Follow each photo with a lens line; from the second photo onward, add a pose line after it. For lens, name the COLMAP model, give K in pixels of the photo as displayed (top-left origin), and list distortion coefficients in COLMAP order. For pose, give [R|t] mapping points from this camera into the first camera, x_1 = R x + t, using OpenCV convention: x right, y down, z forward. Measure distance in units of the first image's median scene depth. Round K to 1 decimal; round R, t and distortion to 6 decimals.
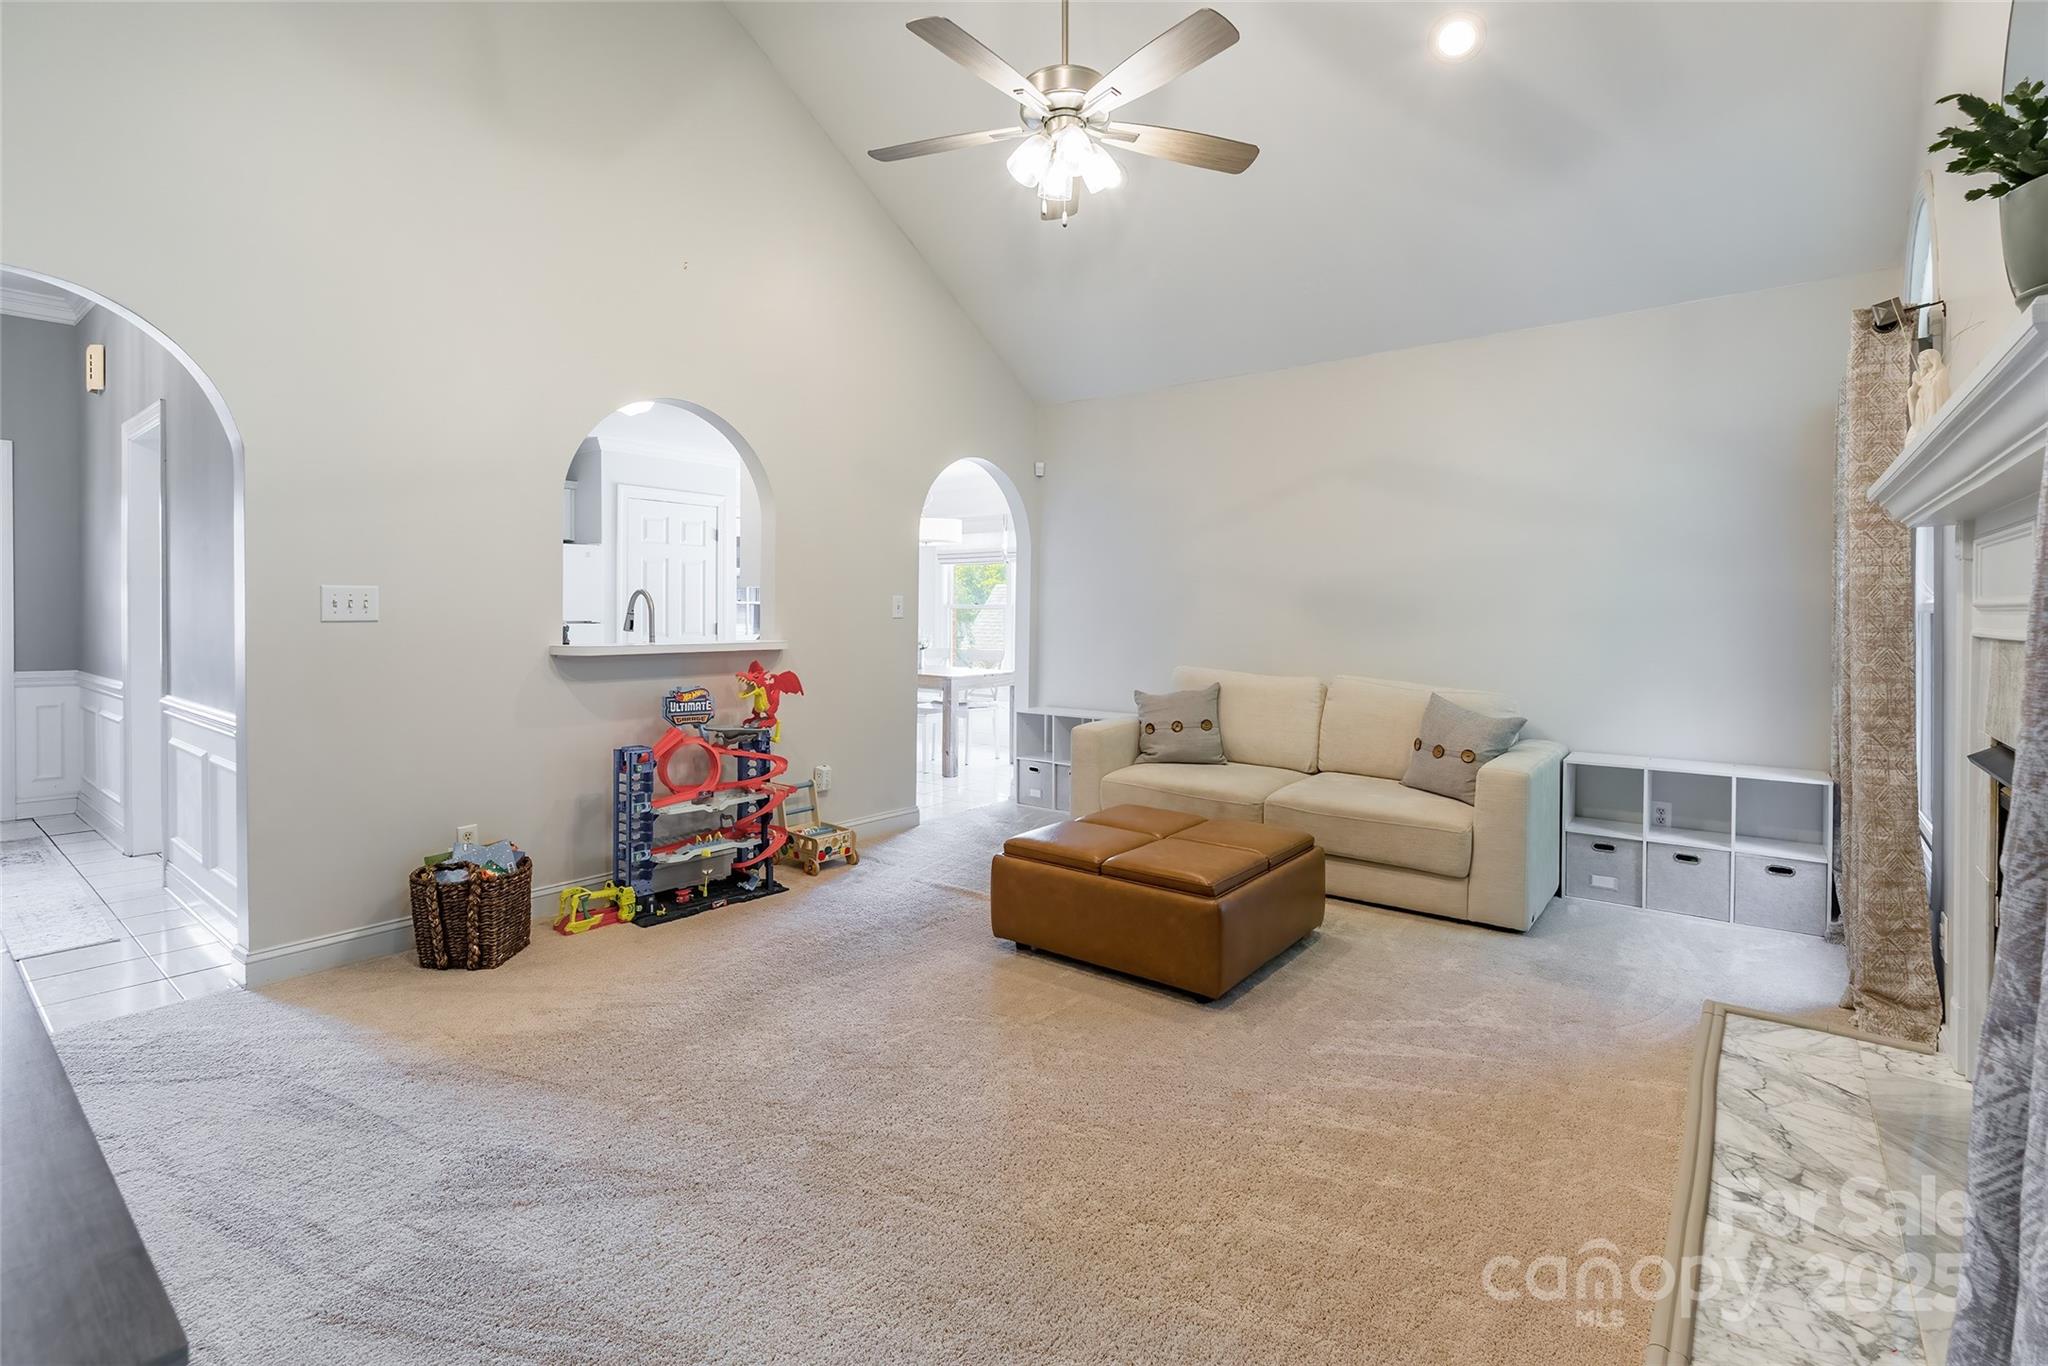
lens RADIAL K [[944.5, 0, 1053.4], [0, 944.5, 609.4], [0, 0, 1]] dist [-0.004243, -0.000056]
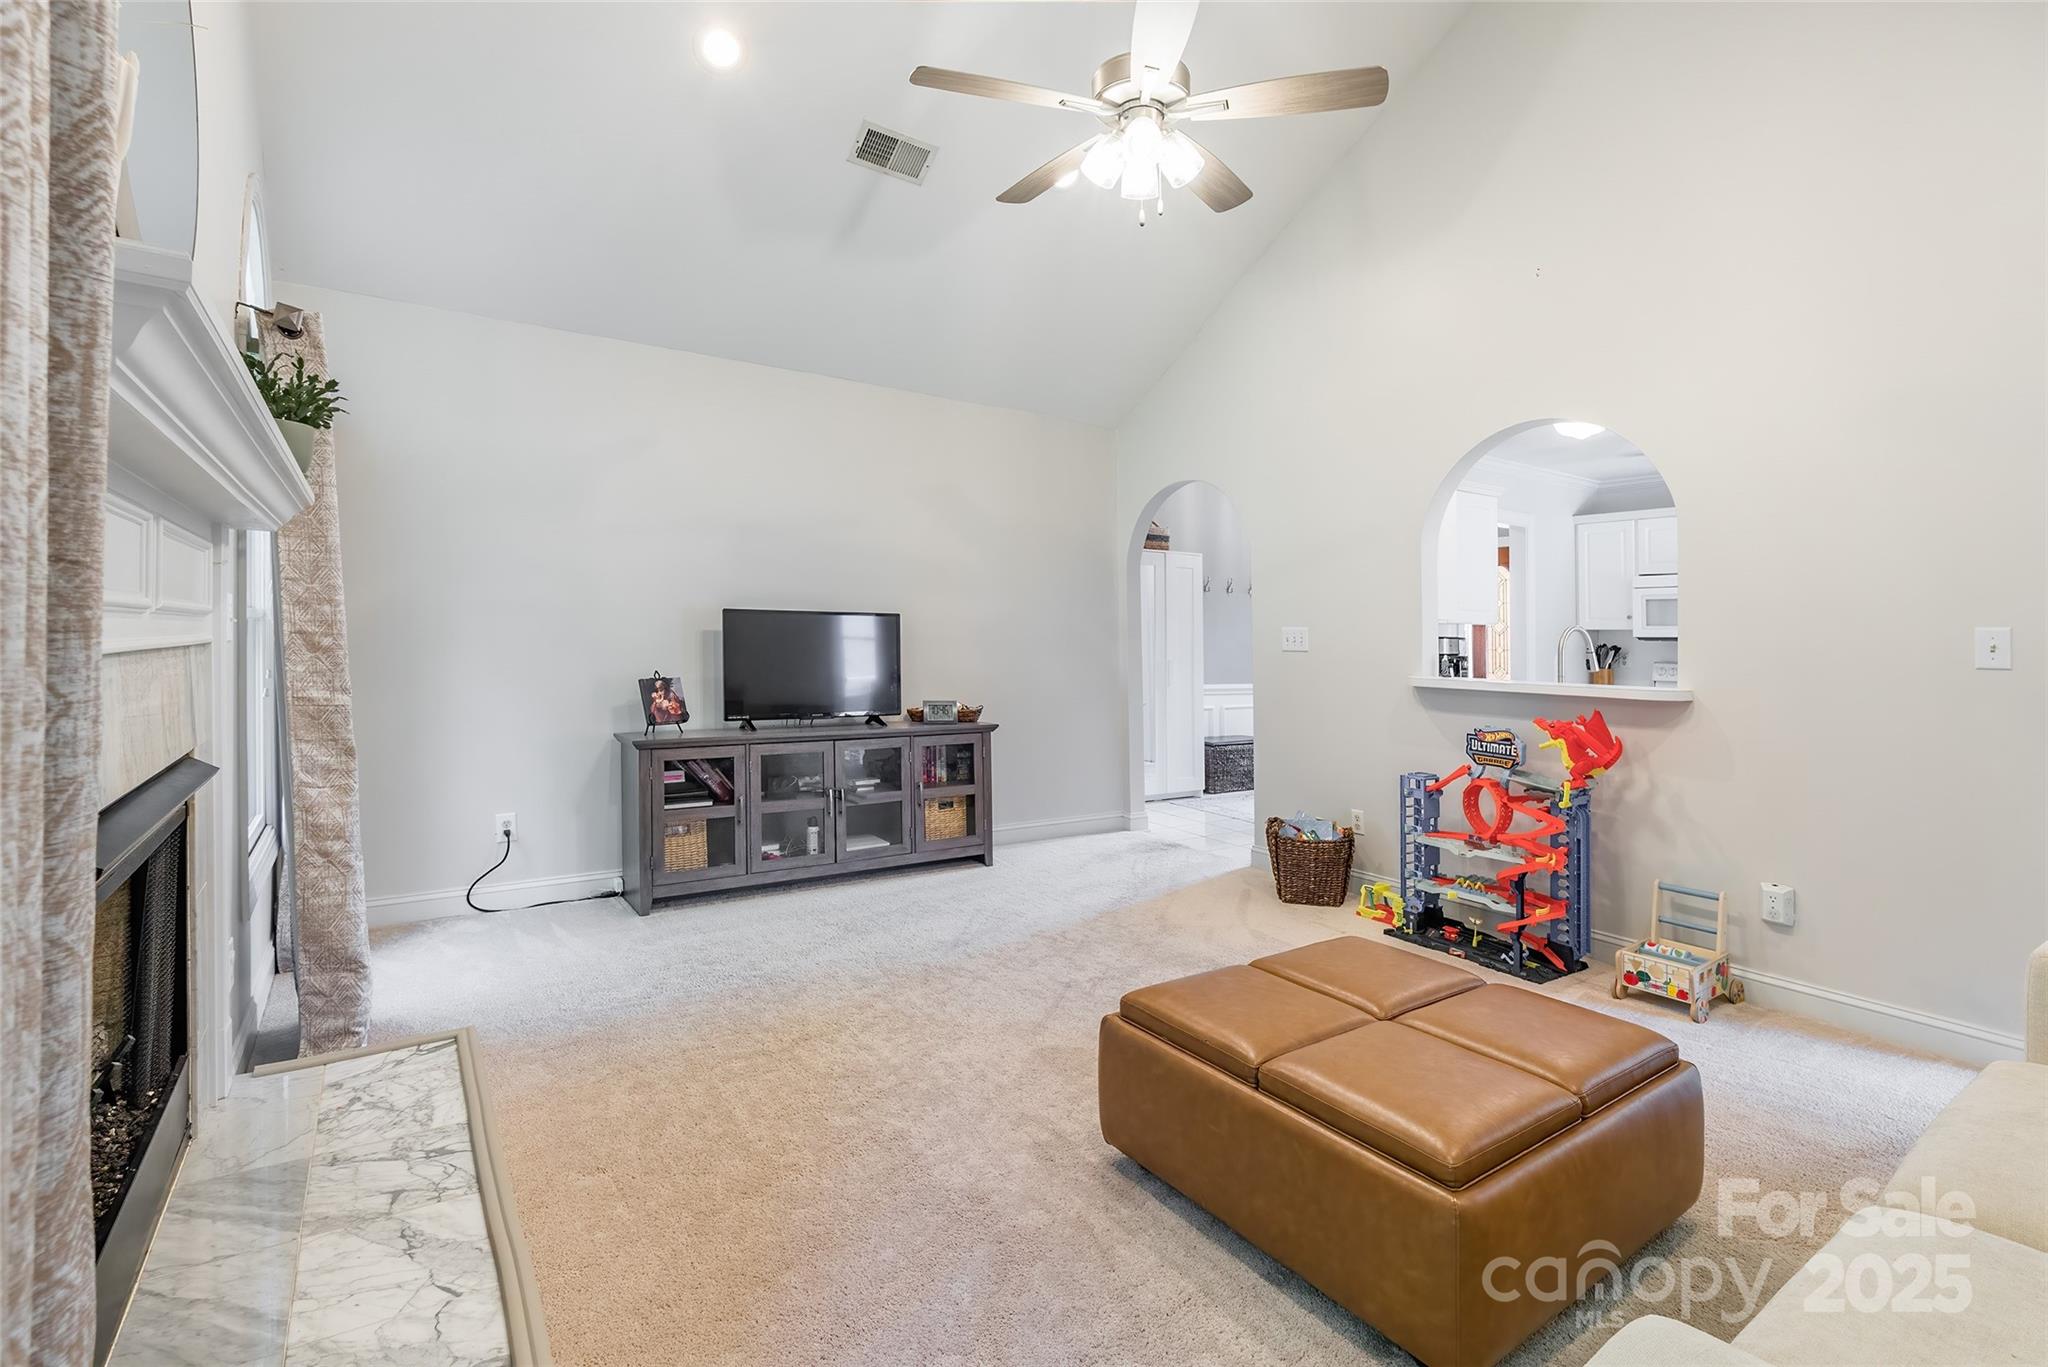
lens RADIAL K [[944.5, 0, 1024.3], [0, 944.5, 626.9], [0, 0, 1]] dist [-0.004243, -0.000056]
pose [[-0.324077, -0.024116, -0.945723, 1.248895], [-0.020183, 0.999624, -0.018574, 0.014343], [0.945815, 0.013069, -0.324441, 1.585302]]
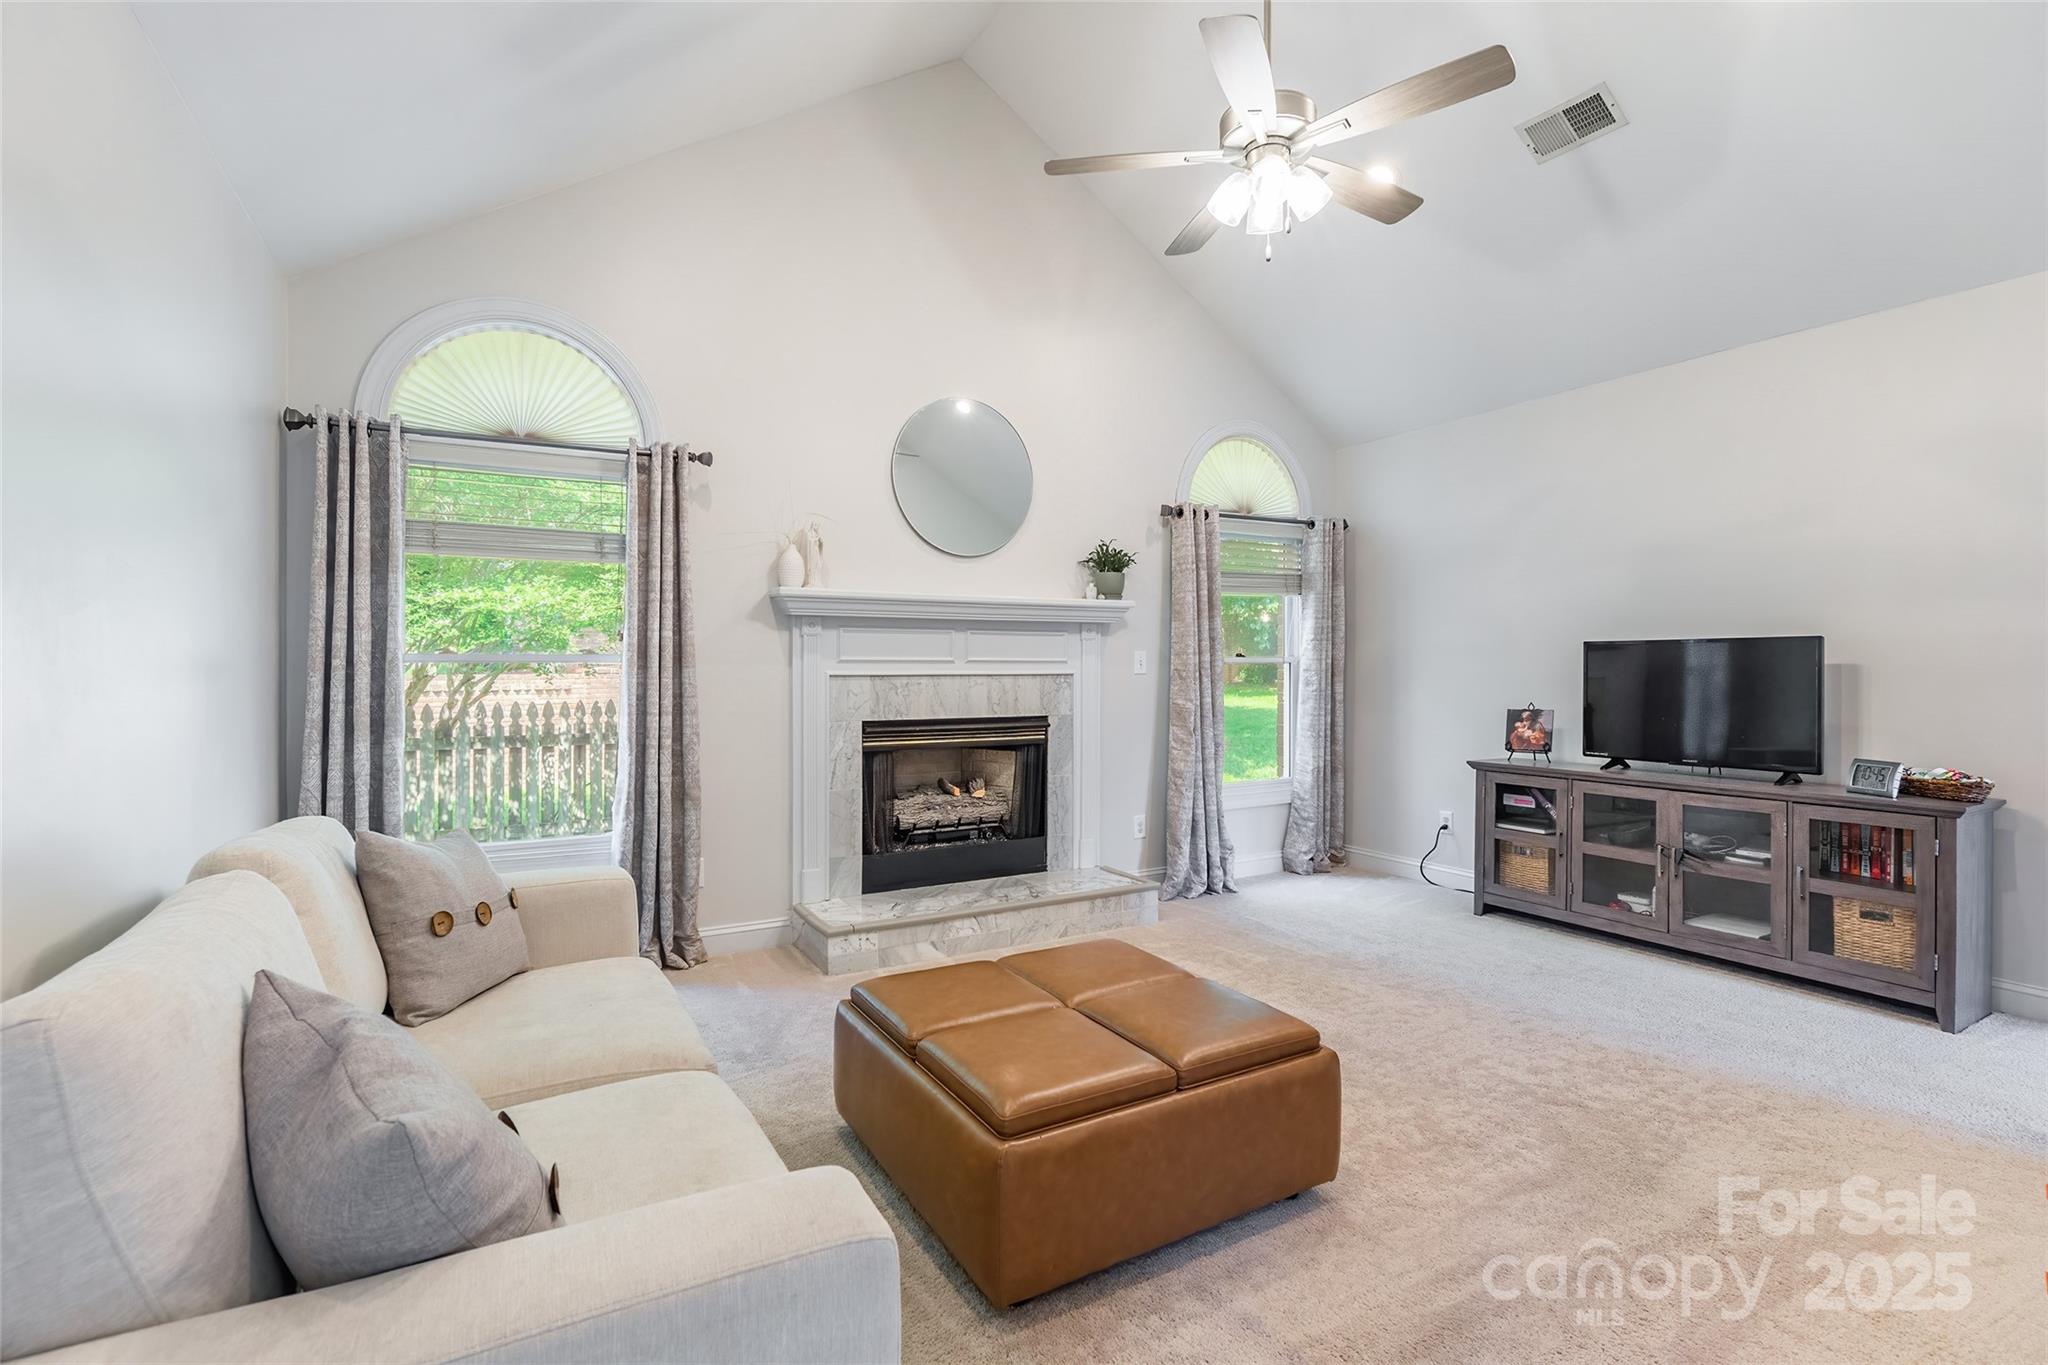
lens RADIAL K [[944.5, 0, 1015.4], [0, 944.5, 671.8], [0, 0, 1]] dist [-0.004243, -0.000056]
pose [[-0.913322, -0.008520, 0.407150, -0.182671], [-0.006015, 0.999954, 0.007432, 0.007147], [-0.407194, 0.004339, -0.913331, 2.633248]]
